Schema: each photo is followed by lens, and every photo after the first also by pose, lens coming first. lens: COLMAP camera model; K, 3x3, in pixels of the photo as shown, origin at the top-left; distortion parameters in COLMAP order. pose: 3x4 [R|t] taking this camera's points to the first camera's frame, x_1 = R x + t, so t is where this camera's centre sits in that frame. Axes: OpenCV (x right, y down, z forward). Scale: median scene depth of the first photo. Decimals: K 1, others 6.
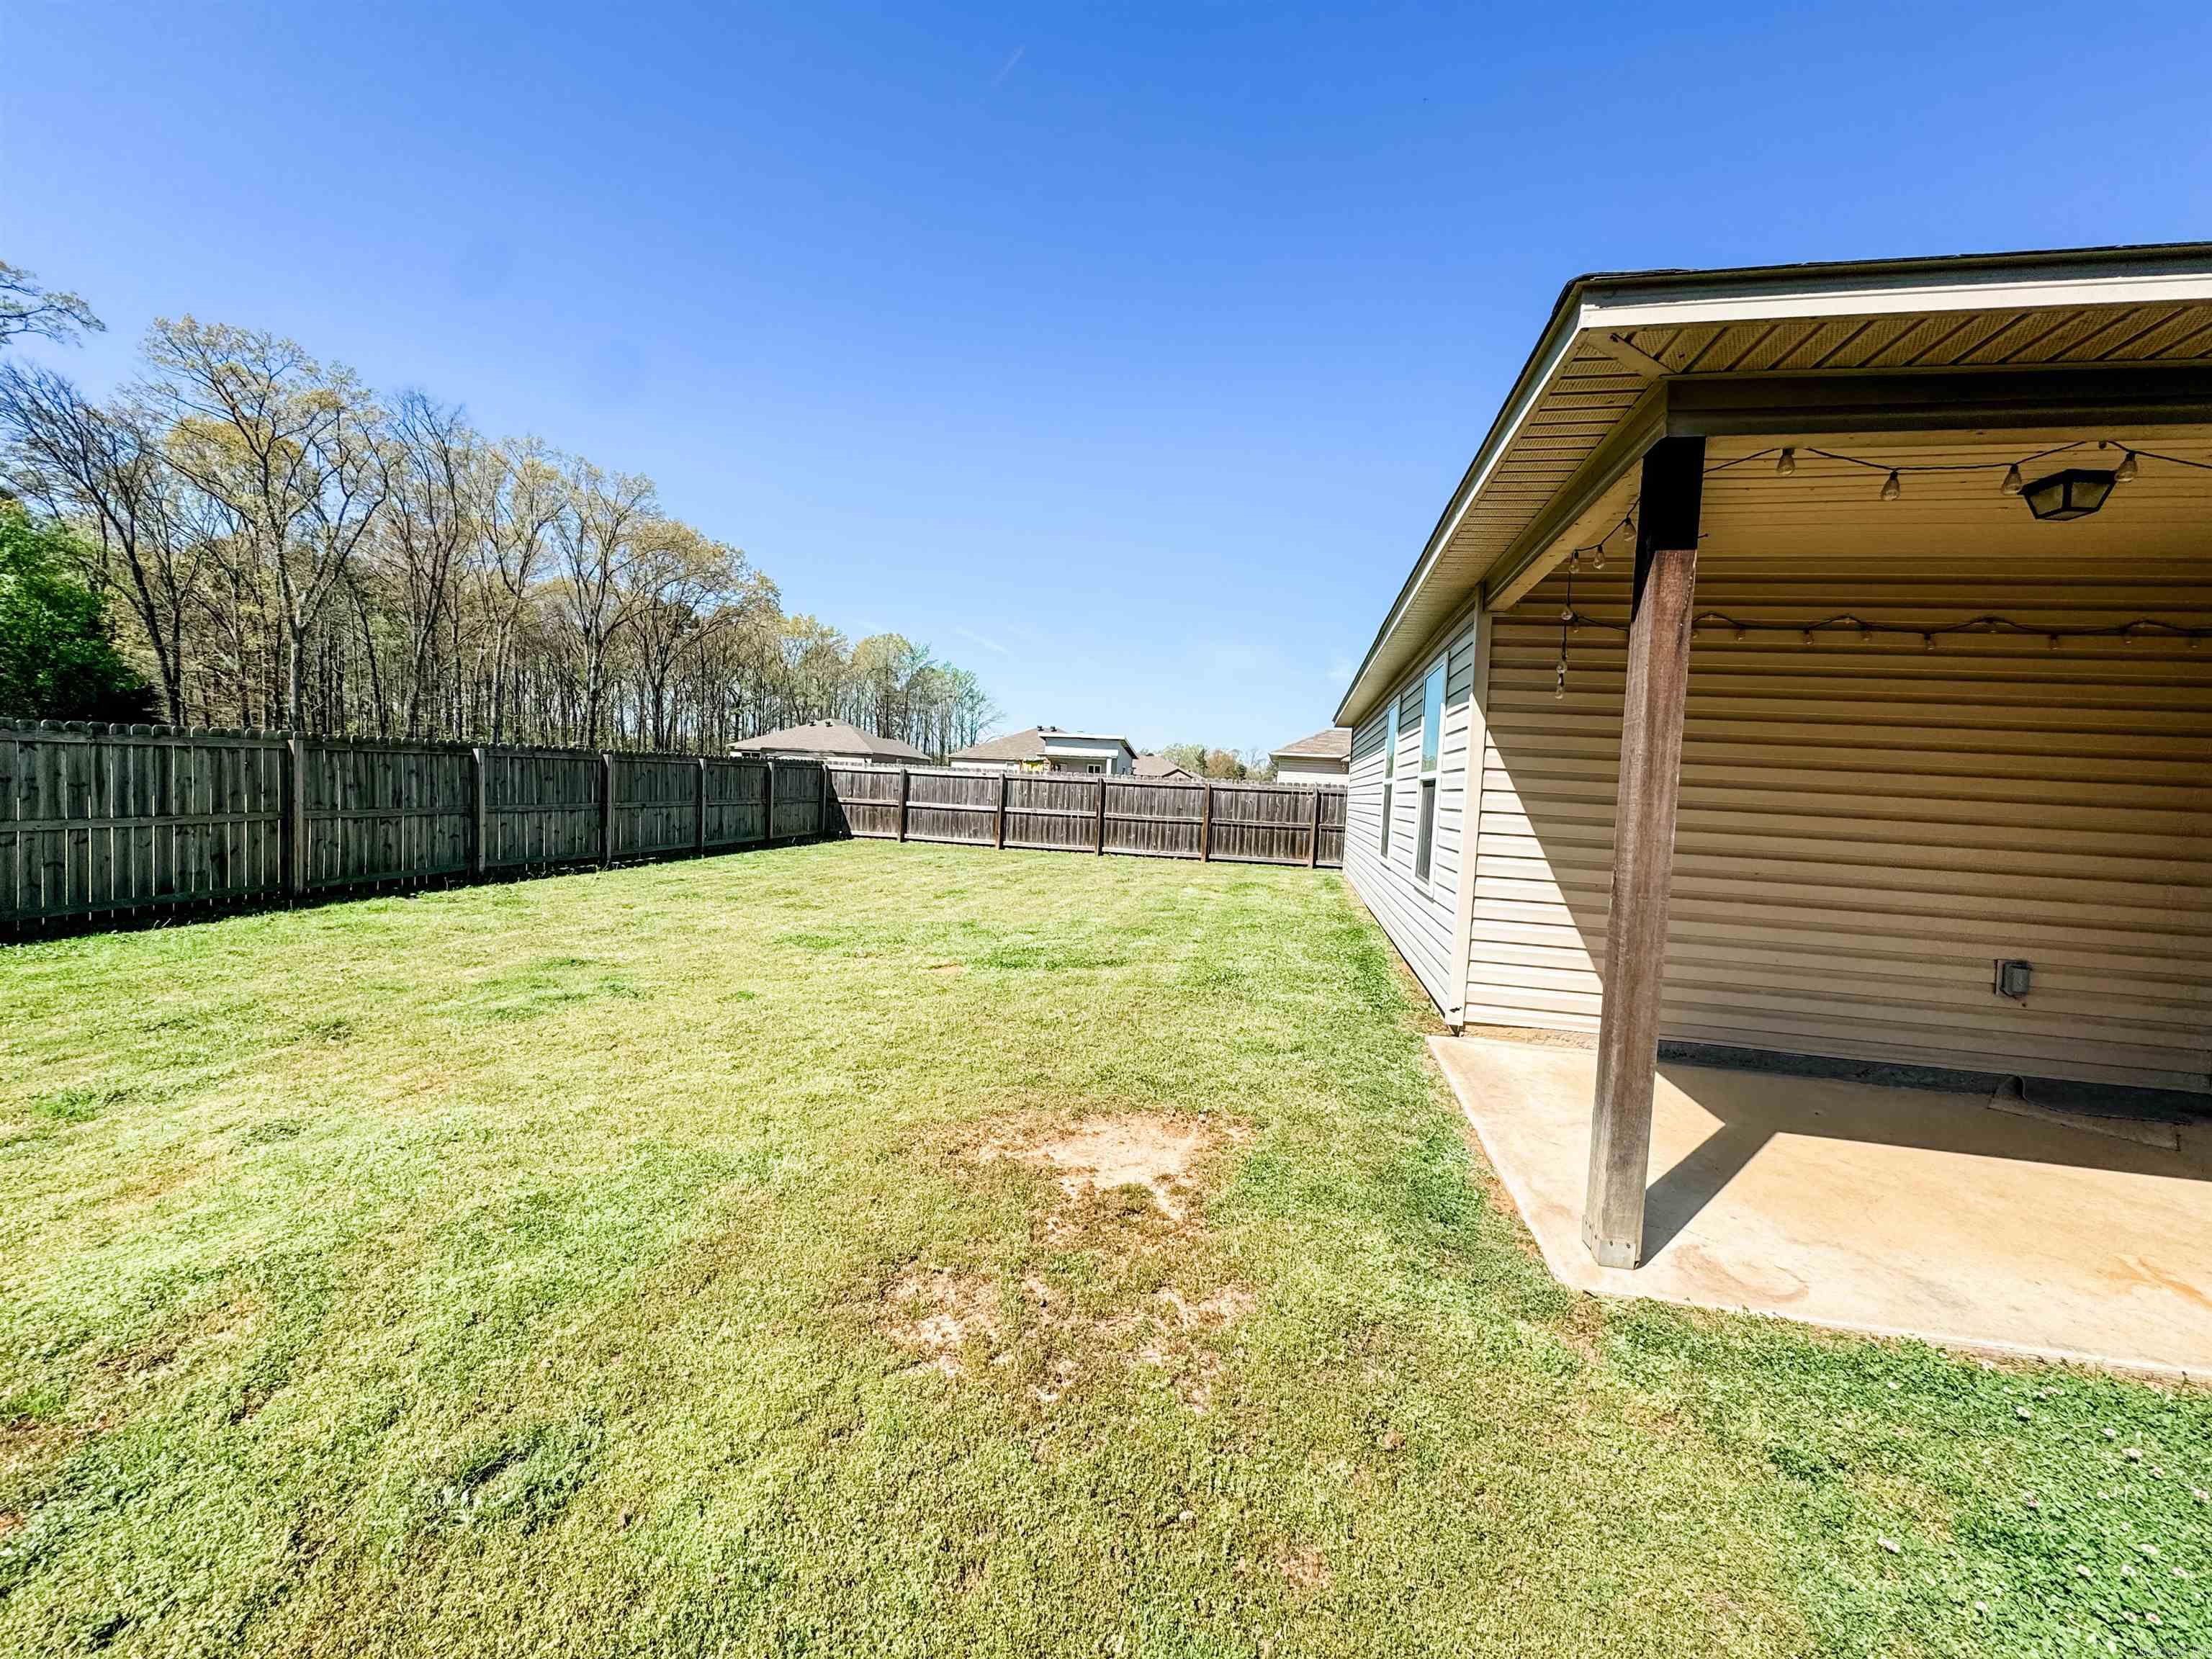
lens RADIAL K [[883.2, 0, 1105.9], [0, 883.2, 833.2], [0, 0, 1]] dist [0.001687, 0.000082]
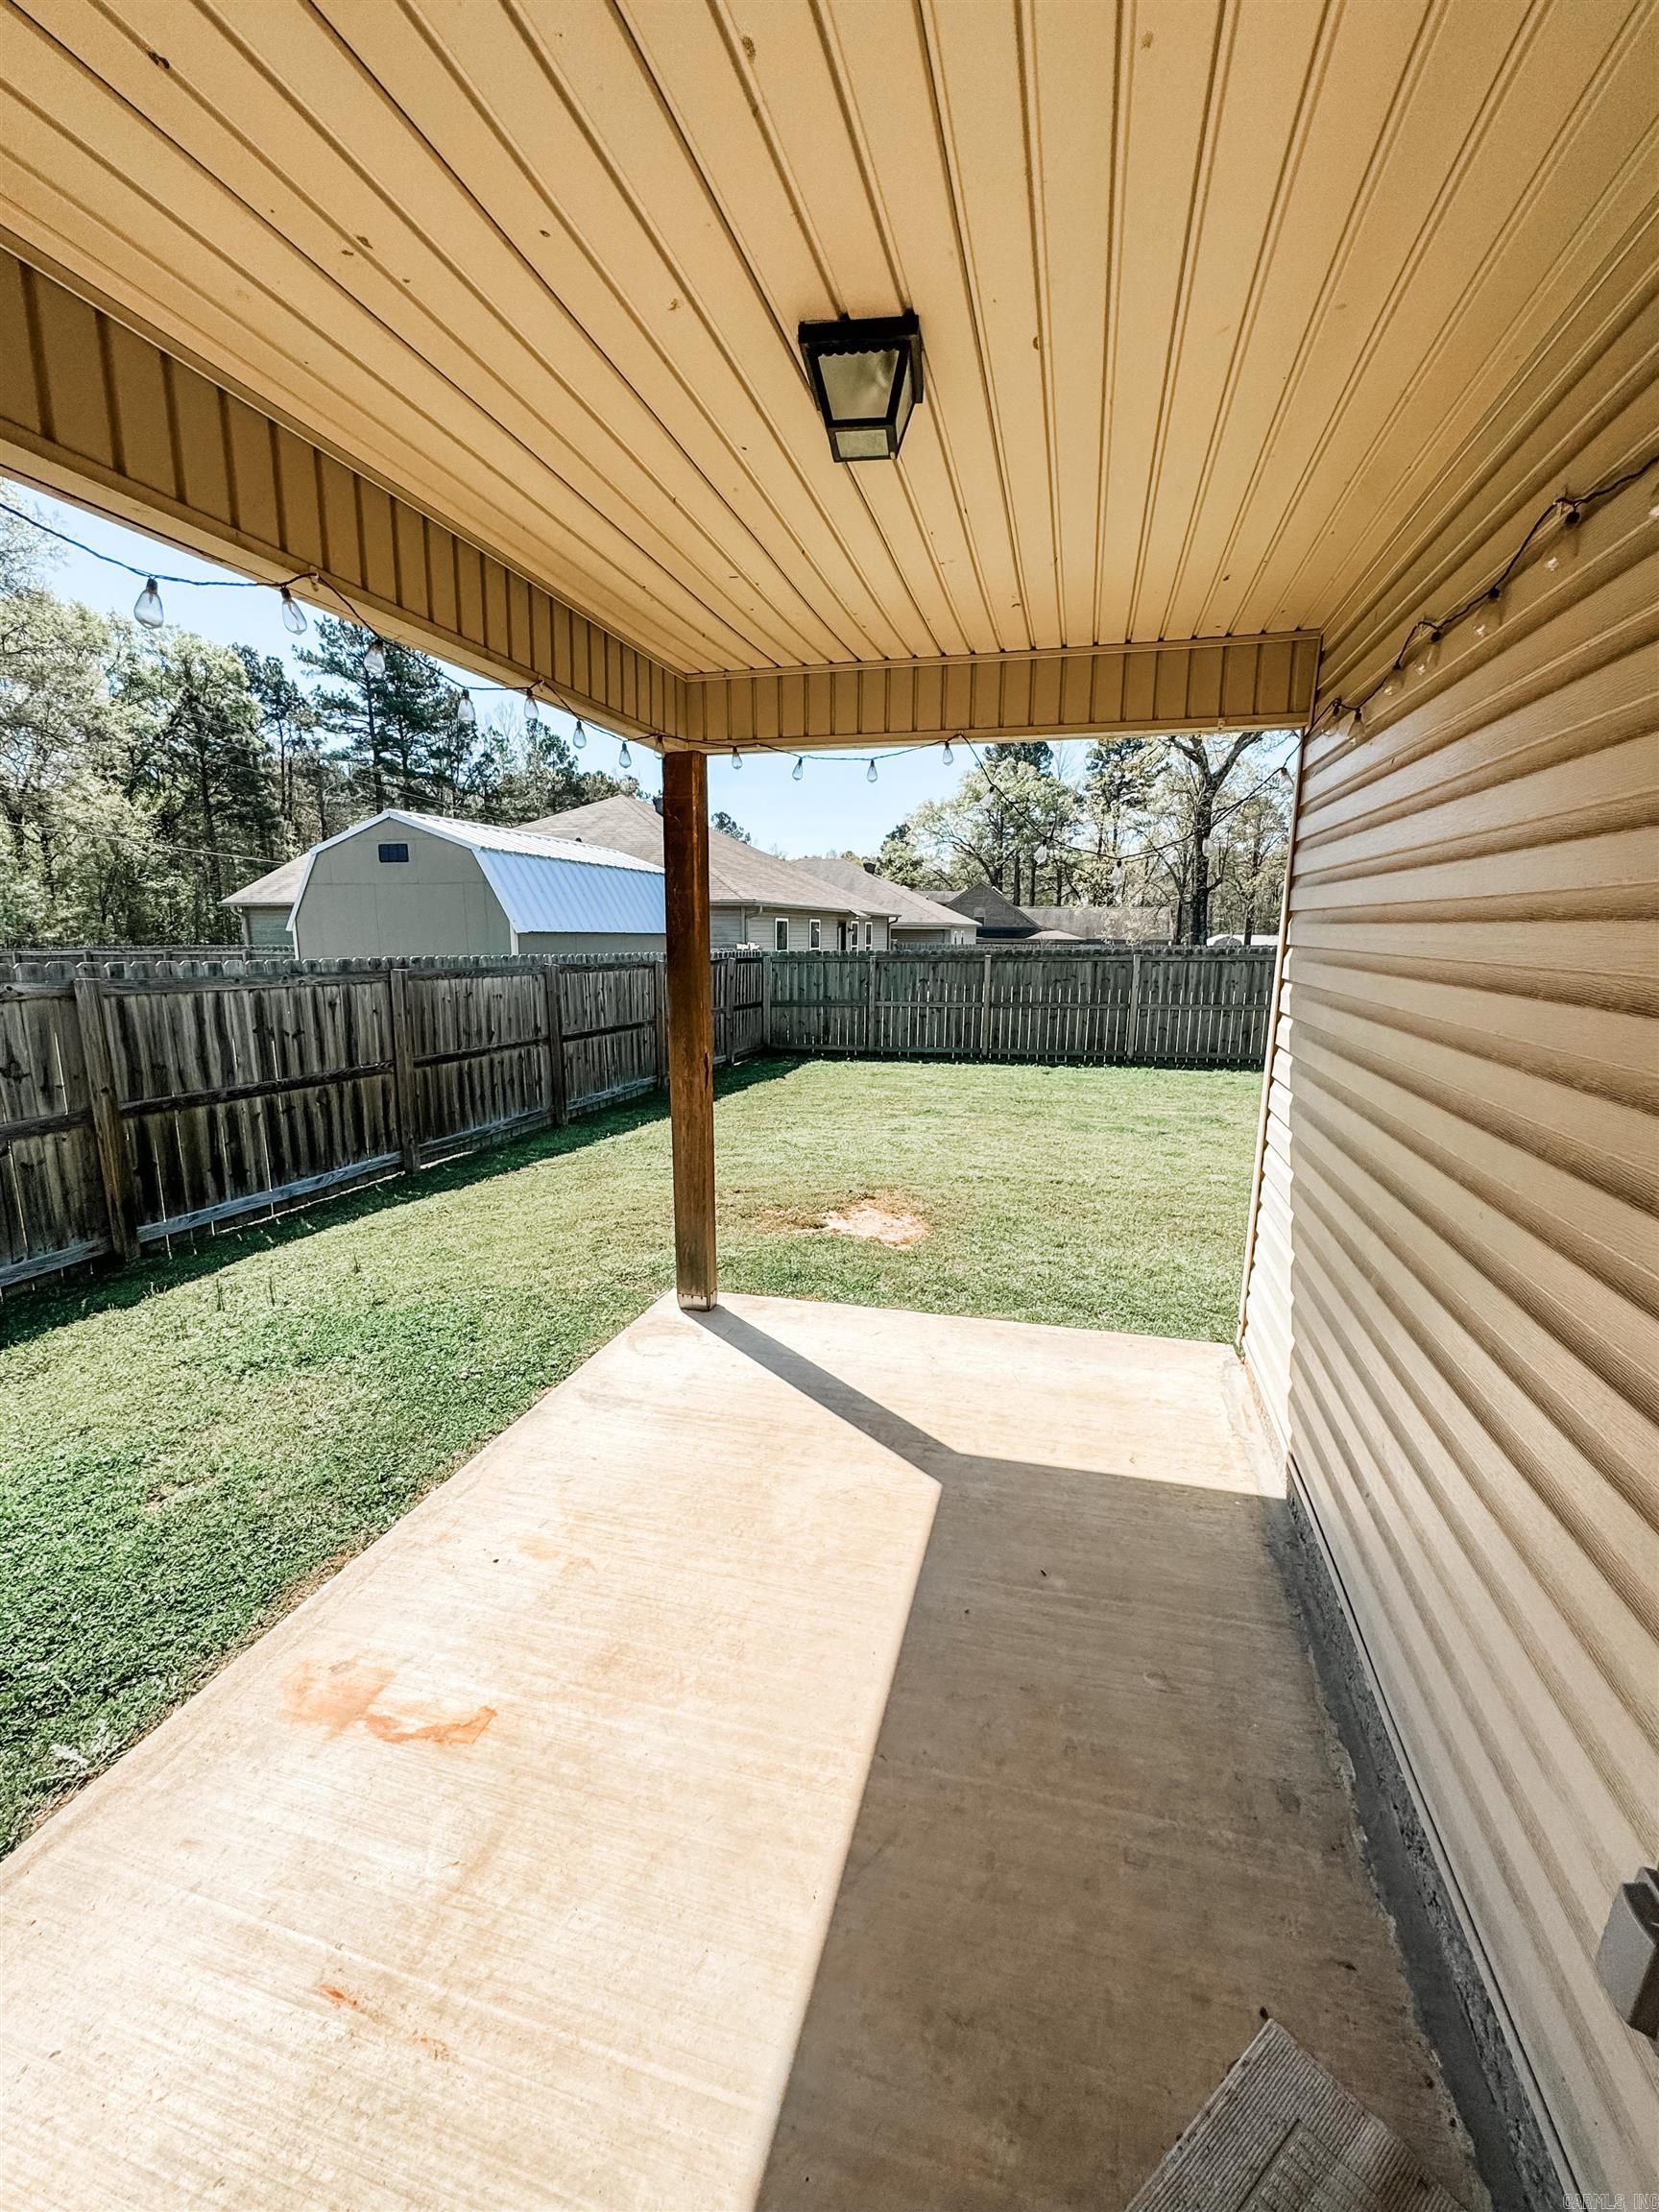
lens RADIAL K [[883.2, 0, 829.9], [0, 883.2, 1098.0], [0, 0, 1]] dist [0.001687, 0.000082]
pose [[-0.068311, 0.134244, -0.988591, 0.922319], [-0.060810, 0.988503, 0.138434, -0.045975], [0.995809, 0.069573, -0.059362, 0.593534]]
